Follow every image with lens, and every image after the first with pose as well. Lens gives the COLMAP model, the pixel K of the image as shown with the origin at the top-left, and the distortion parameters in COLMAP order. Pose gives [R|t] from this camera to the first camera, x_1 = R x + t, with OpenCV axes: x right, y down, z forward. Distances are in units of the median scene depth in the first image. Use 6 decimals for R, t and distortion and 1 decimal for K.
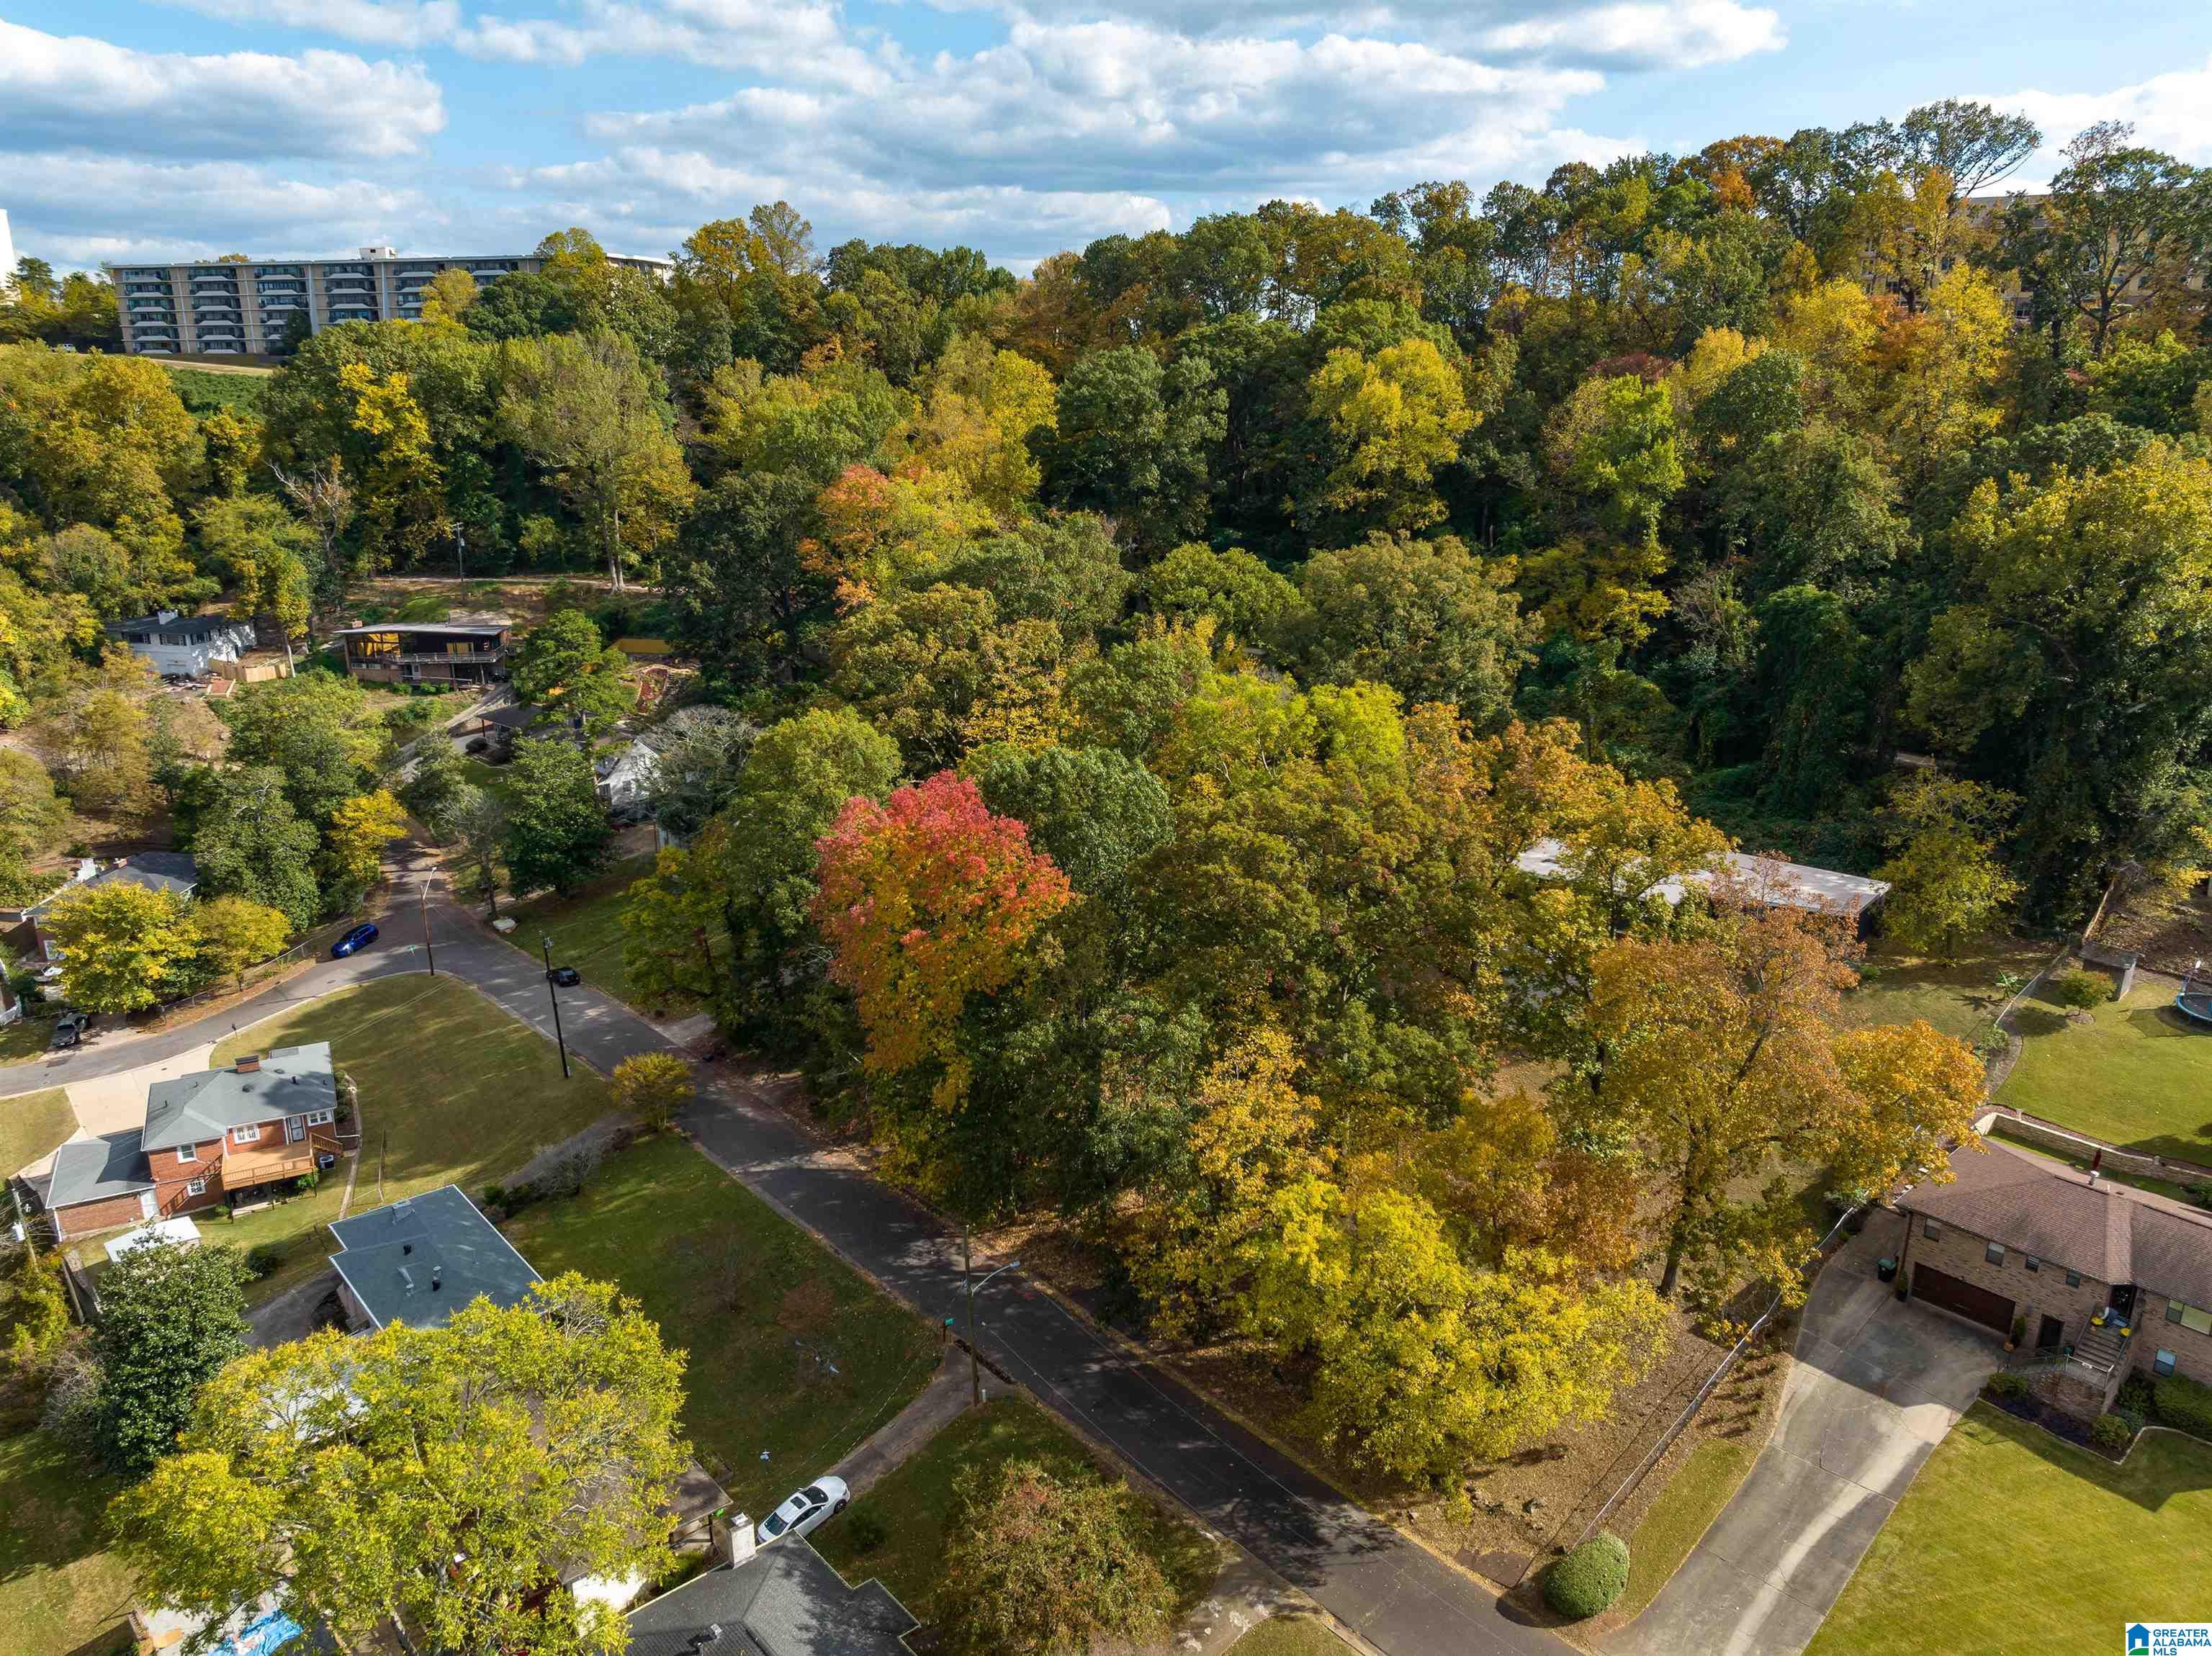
lens RADIAL K [[1557.0, 0, 1109.6], [0, 1557.0, 814.9], [0, 0, 1]] dist [-0.059526, 0.021489]
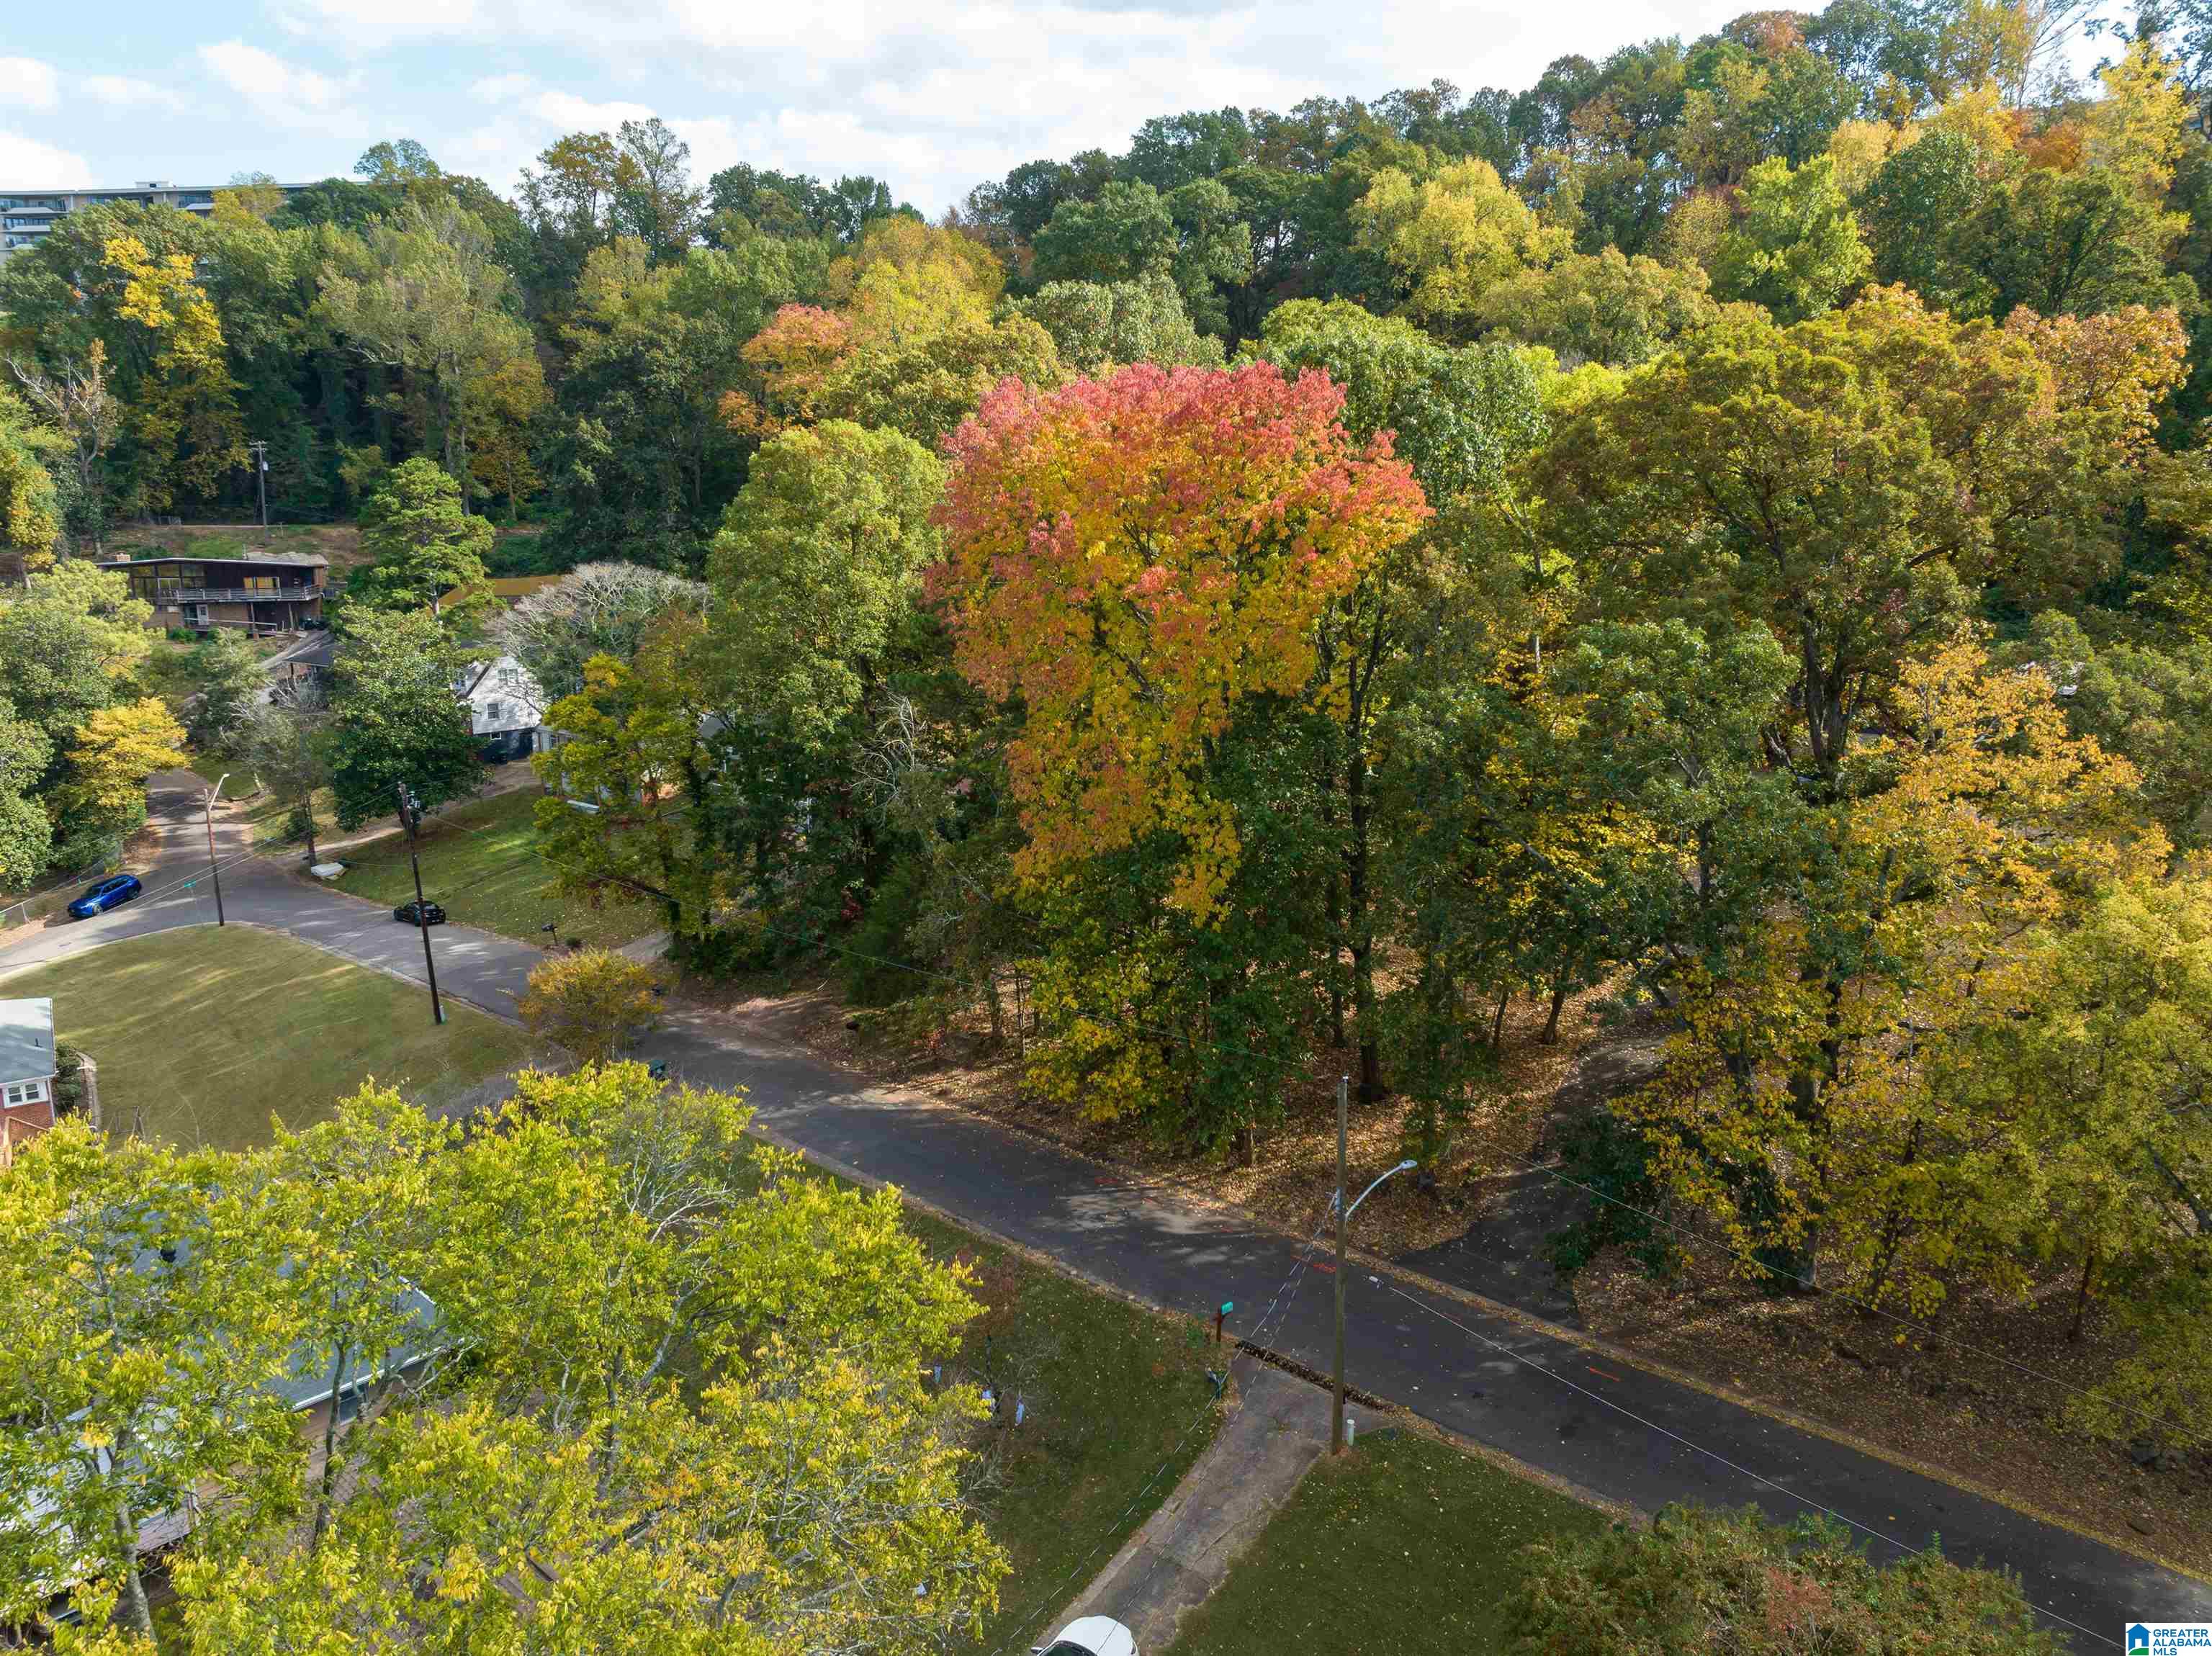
lens RADIAL K [[1557.0, 0, 1154.6], [0, 1557.0, 821.7], [0, 0, 1]] dist [-0.059526, 0.021489]
pose [[0.991042, -0.024118, 0.131355, -0.090043], [0.031364, 0.998082, -0.053380, 0.085731], [-0.129816, 0.057022, 0.989897, 0.210091]]
